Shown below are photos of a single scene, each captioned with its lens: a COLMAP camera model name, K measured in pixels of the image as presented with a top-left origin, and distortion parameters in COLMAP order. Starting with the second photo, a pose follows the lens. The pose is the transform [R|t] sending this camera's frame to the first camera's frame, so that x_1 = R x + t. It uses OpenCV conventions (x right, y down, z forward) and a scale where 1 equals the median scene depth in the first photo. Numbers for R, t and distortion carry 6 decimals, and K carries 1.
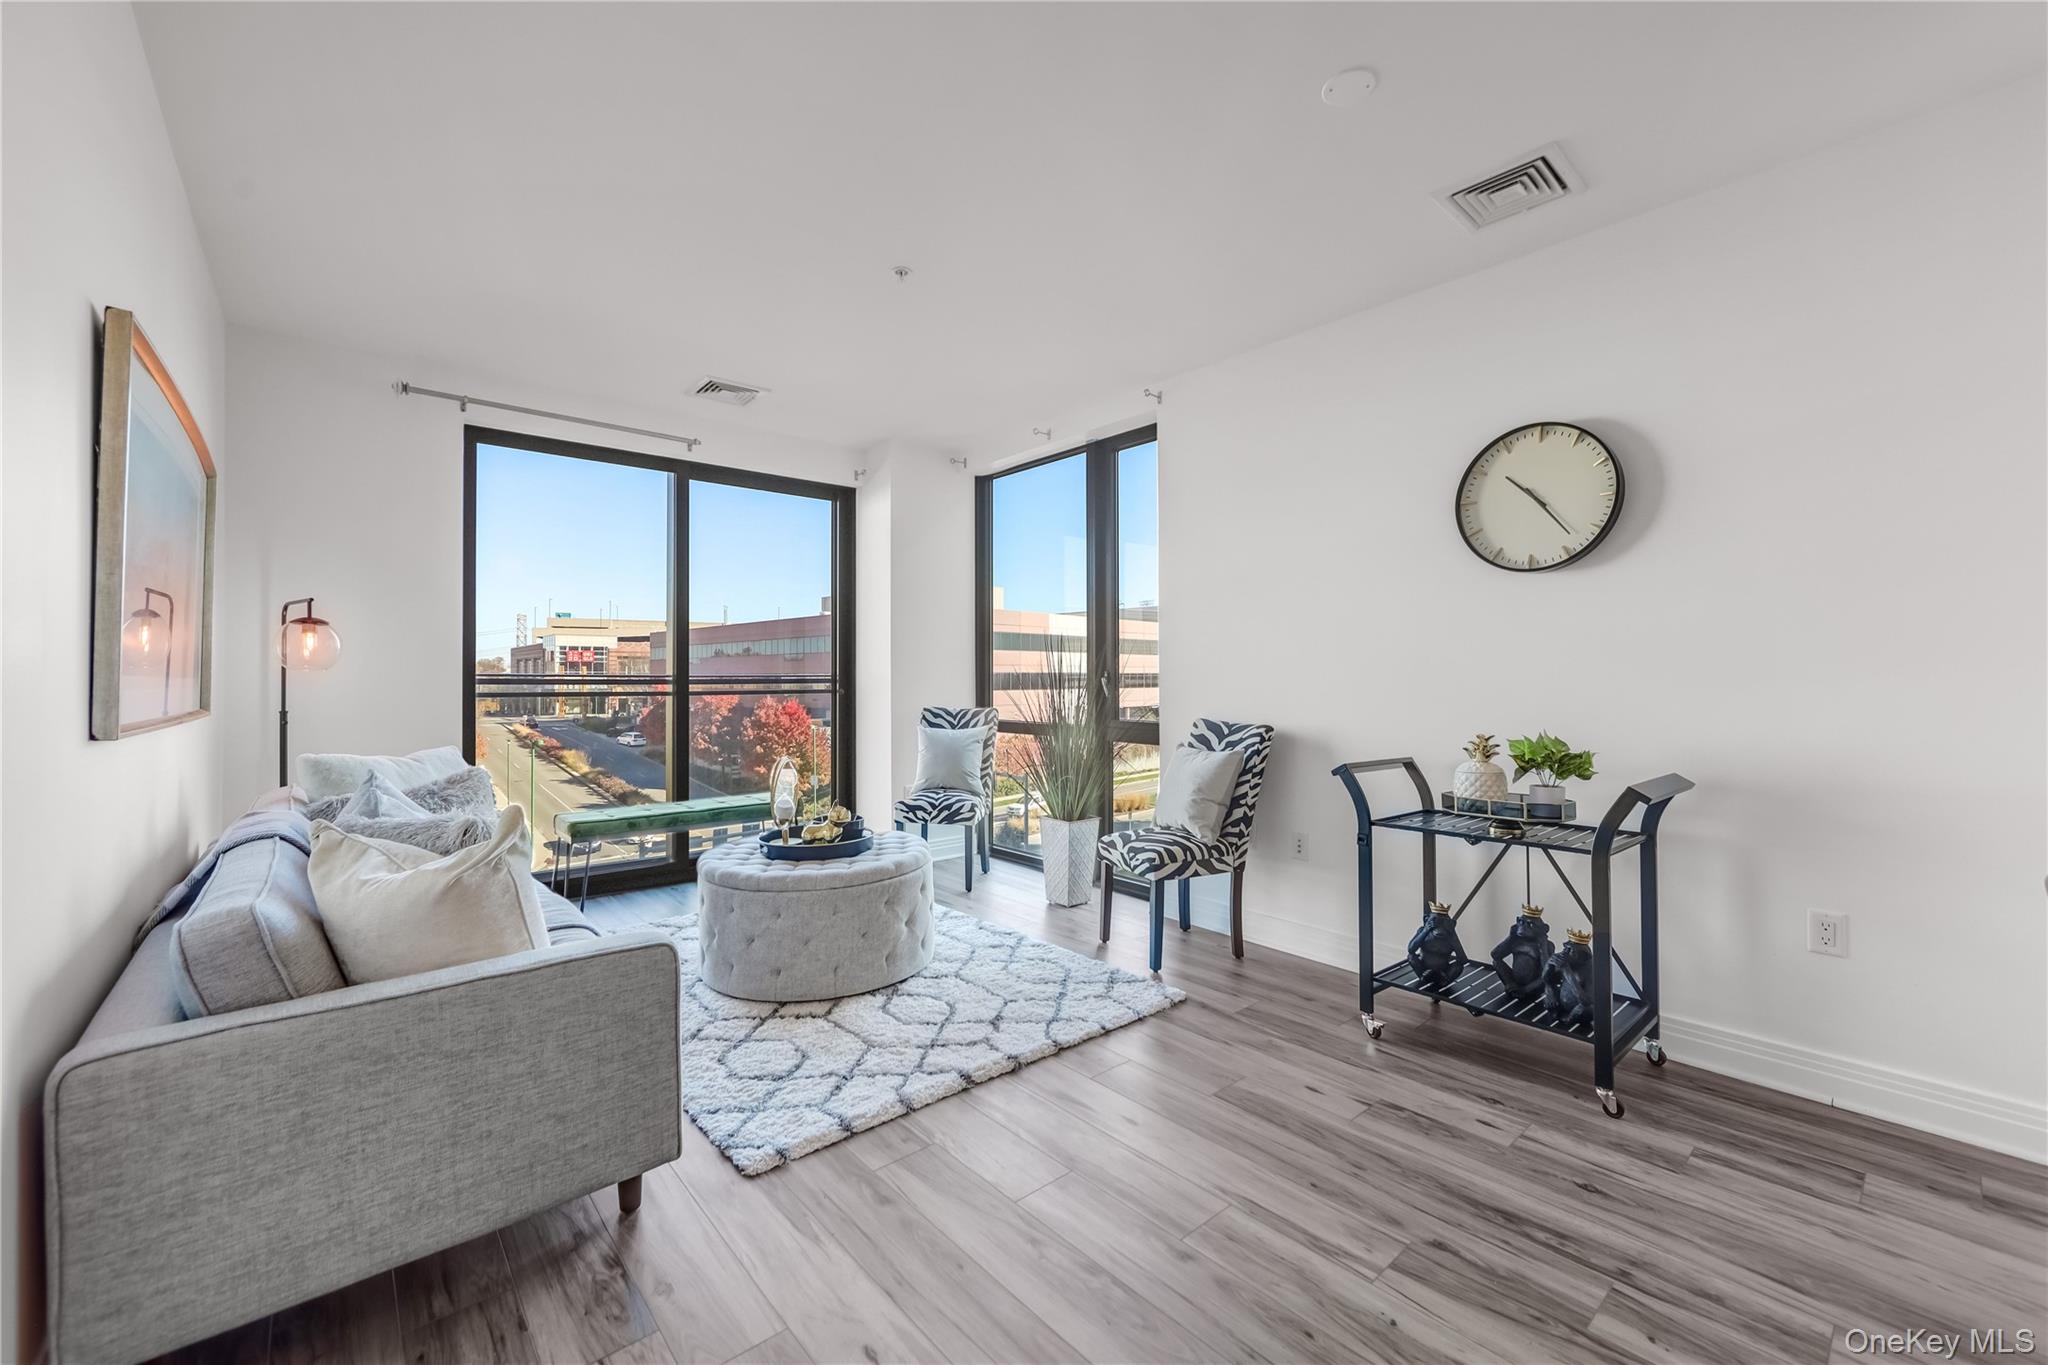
lens RADIAL K [[833.7, 0, 1025.9], [0, 833.7, 673.4], [0, 0, 1]] dist [-0.003261, 0.000077]
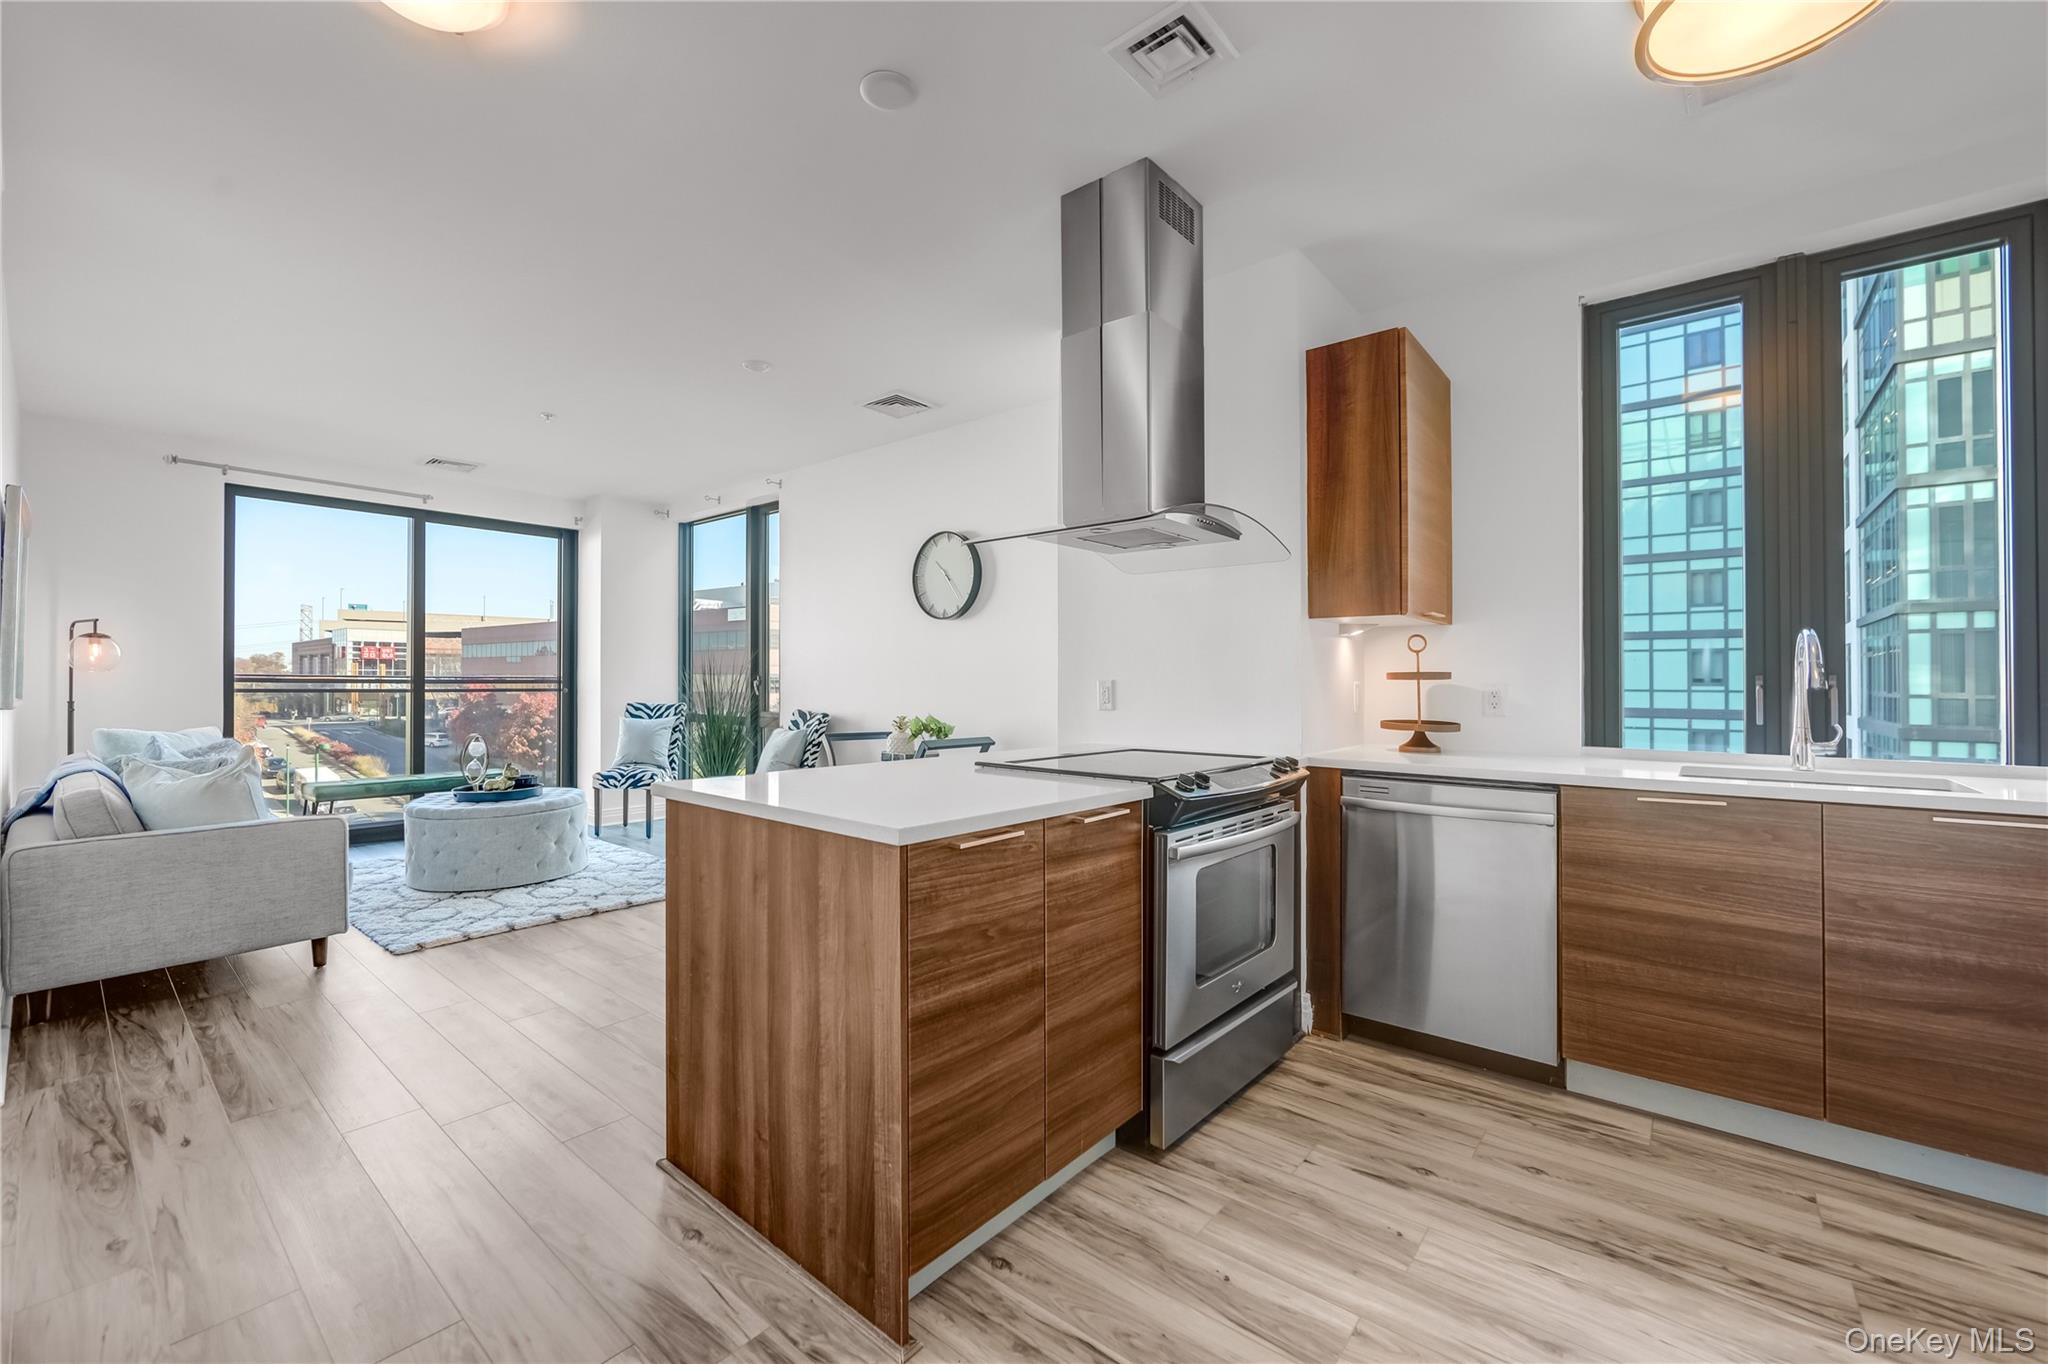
lens RADIAL K [[848.5, 0, 1024.0], [0, 848.5, 682.0], [0, 0, 1]] dist [0.000283, 0.000121]
pose [[0.987750, 0.007097, 0.155885, 0.350584], [-0.008171, 0.999947, 0.006255, -0.005791], [-0.155832, -0.007453, 0.987755, -0.500934]]
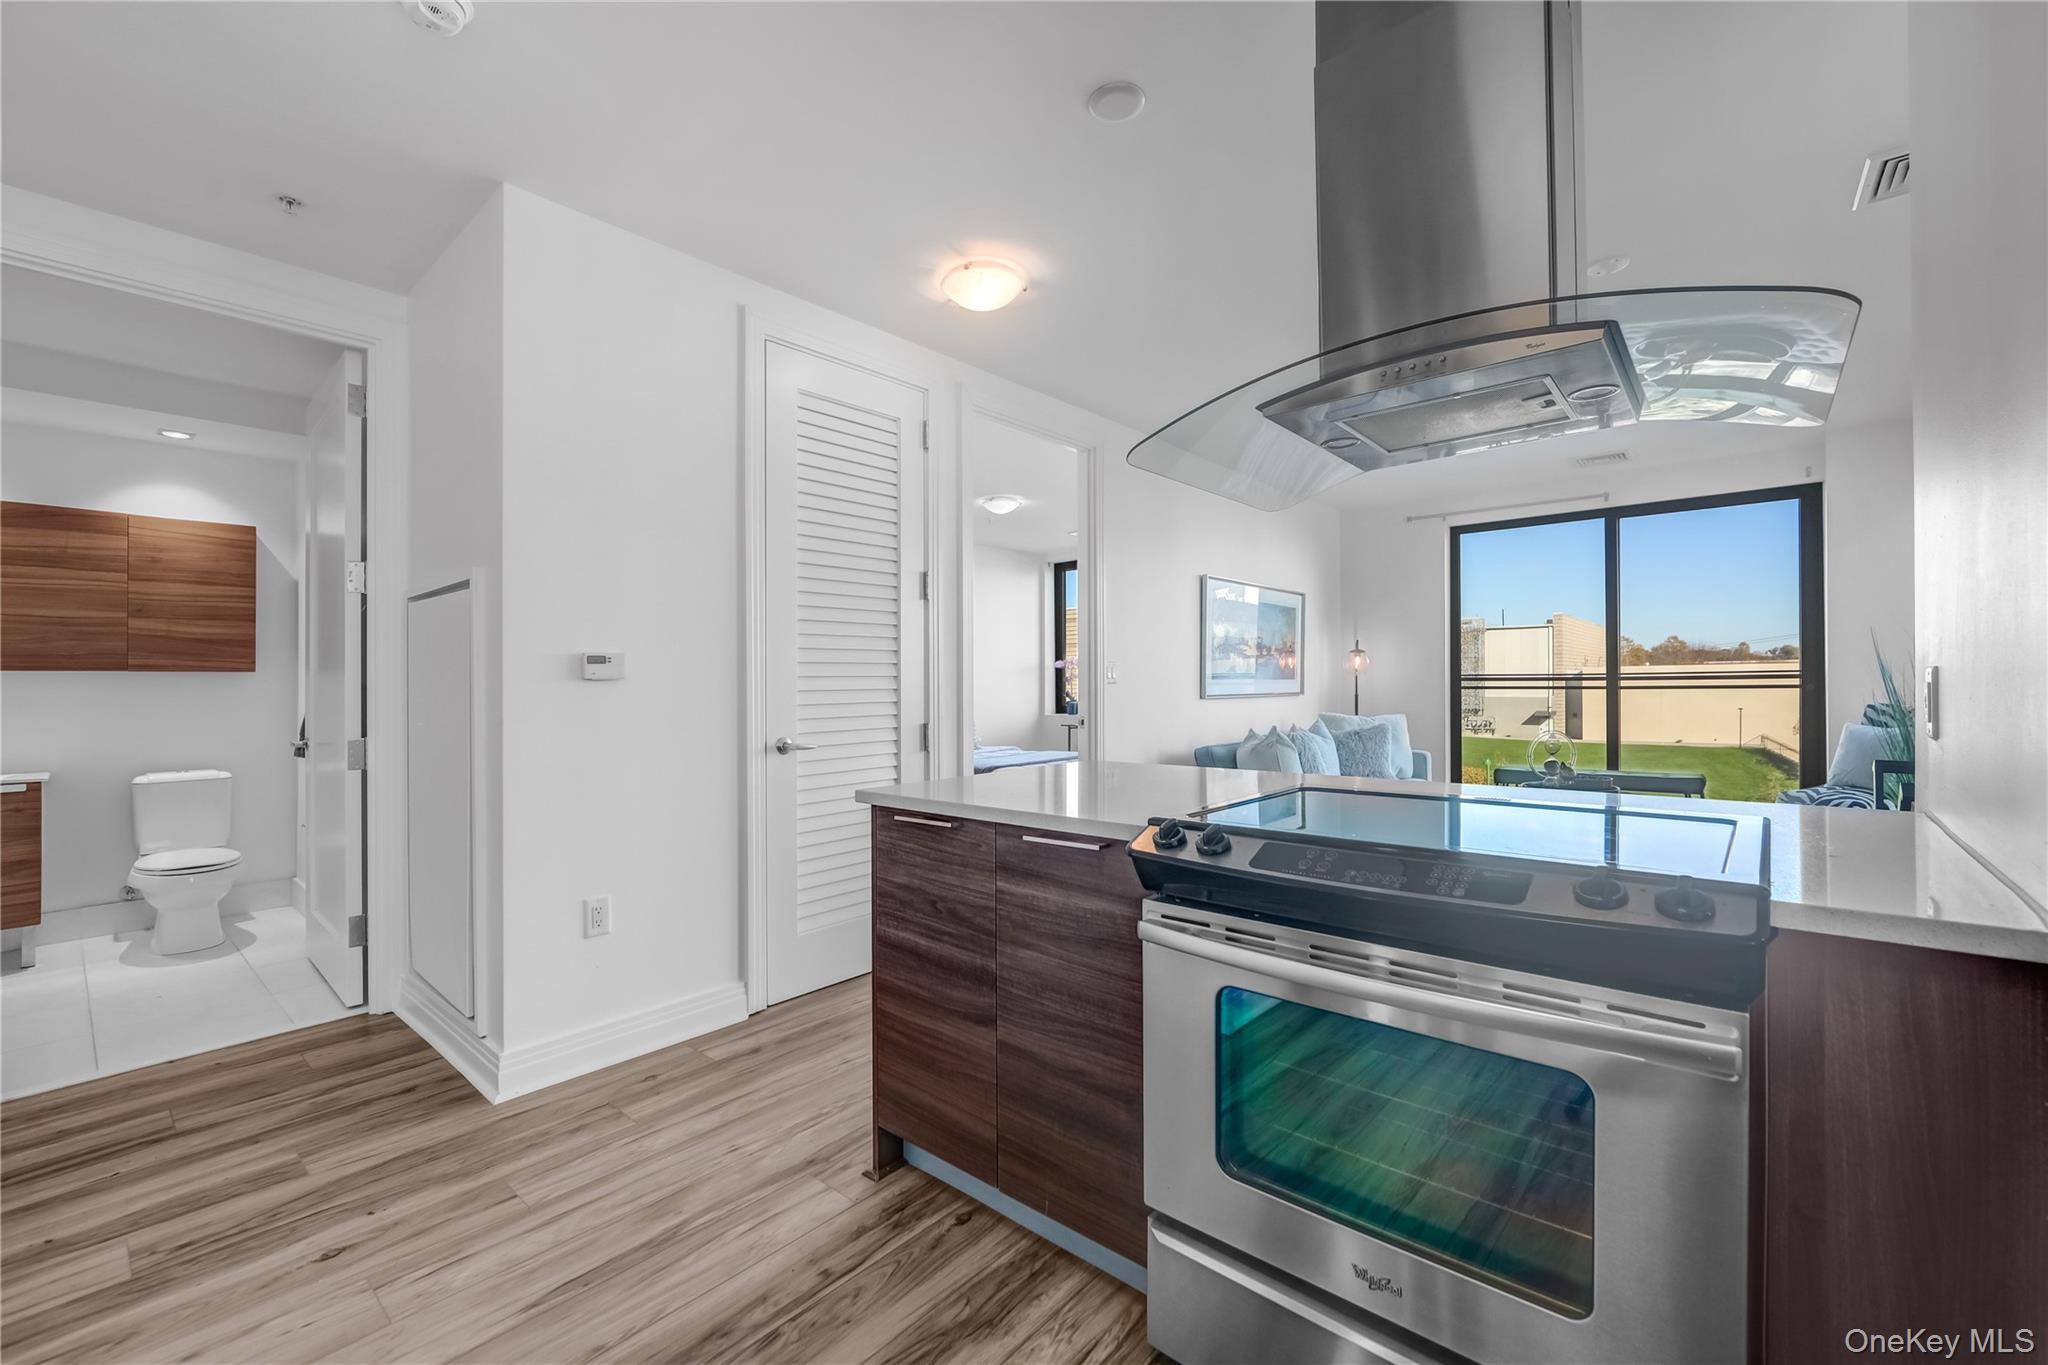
lens RADIAL K [[823.3, 0, 1000.5], [0, 823.3, 682.0], [0, 0, 1]] dist [-0.000872, 0.000016]
pose [[0.126375, 0.001187, -0.991982, 0.847465], [0.016885, 0.999852, 0.003348, -0.005696], [0.991839, -0.017173, 0.126336, -0.118495]]
